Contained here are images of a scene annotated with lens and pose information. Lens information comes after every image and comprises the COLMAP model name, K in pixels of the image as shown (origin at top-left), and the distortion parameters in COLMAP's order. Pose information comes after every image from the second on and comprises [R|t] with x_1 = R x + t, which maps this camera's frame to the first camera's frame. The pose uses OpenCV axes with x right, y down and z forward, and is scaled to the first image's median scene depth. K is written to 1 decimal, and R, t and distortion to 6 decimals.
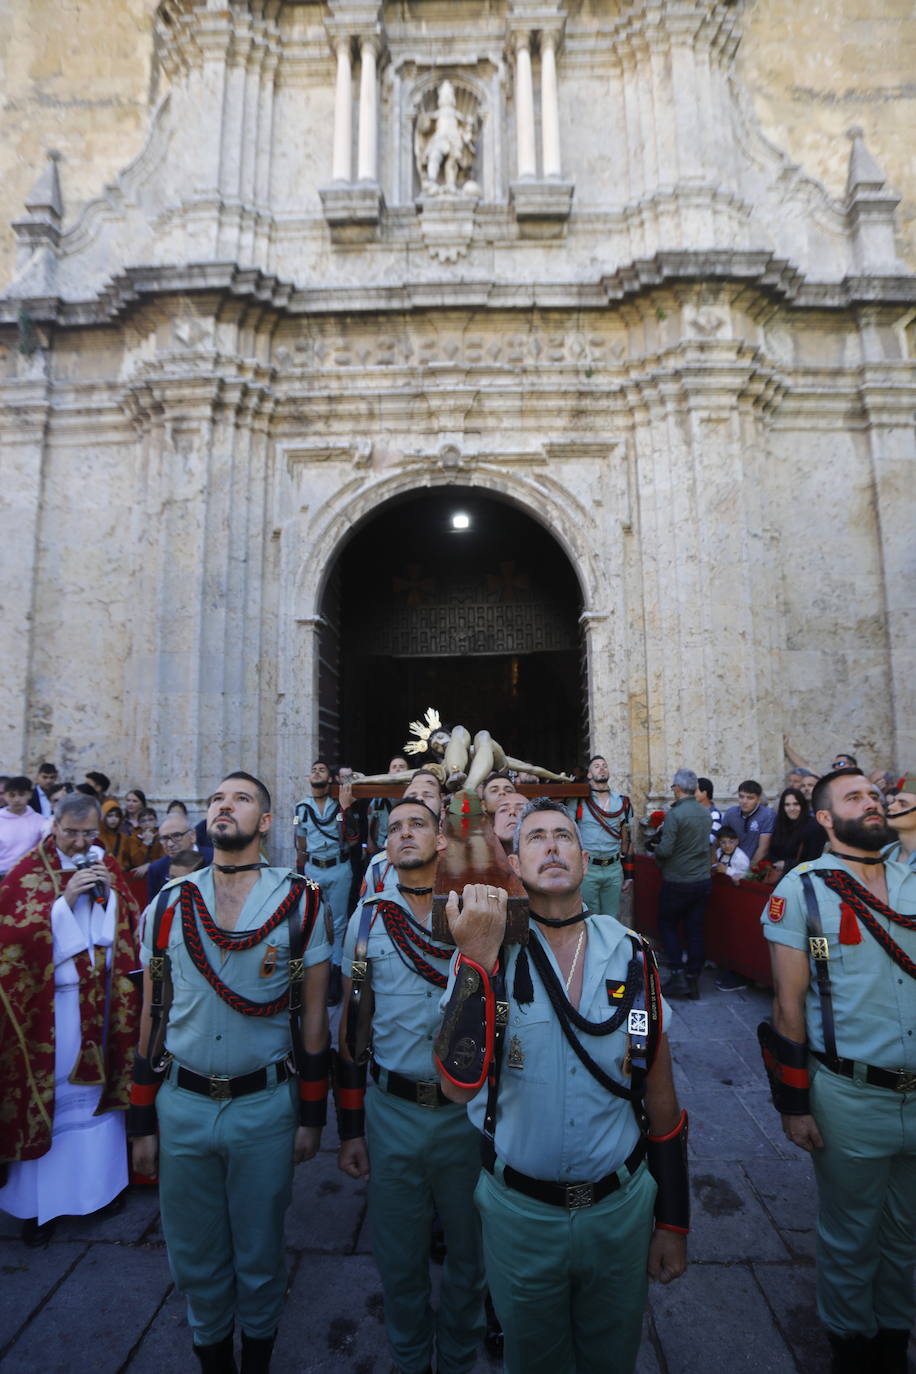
lens RADIAL K [[673.1, 0, 458.0], [0, 673.1, 687.0], [0, 0, 1]] dist [-0.045888, 0.027581]
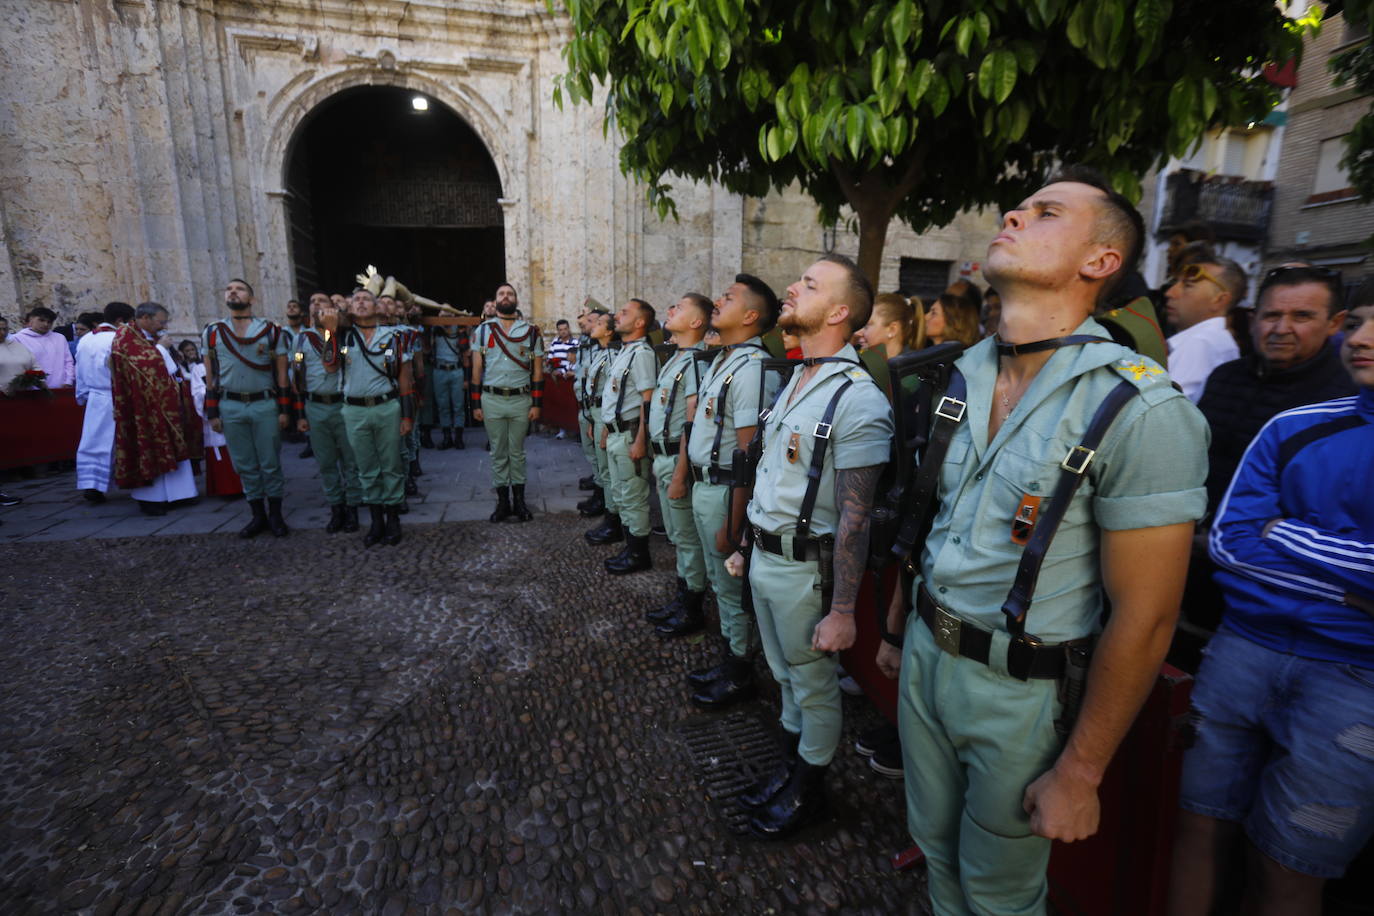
lens RADIAL K [[673.1, 0, 686.3], [0, 673.1, 464.0], [0, 0, 1]] dist [-0.045888, 0.027581]
pose [[0.959279, -0.044296, 0.278965, 0.145945], [-0.037785, 0.958626, 0.282149, 0.009257], [-0.279921, -0.281200, 0.917916, -0.503520]]
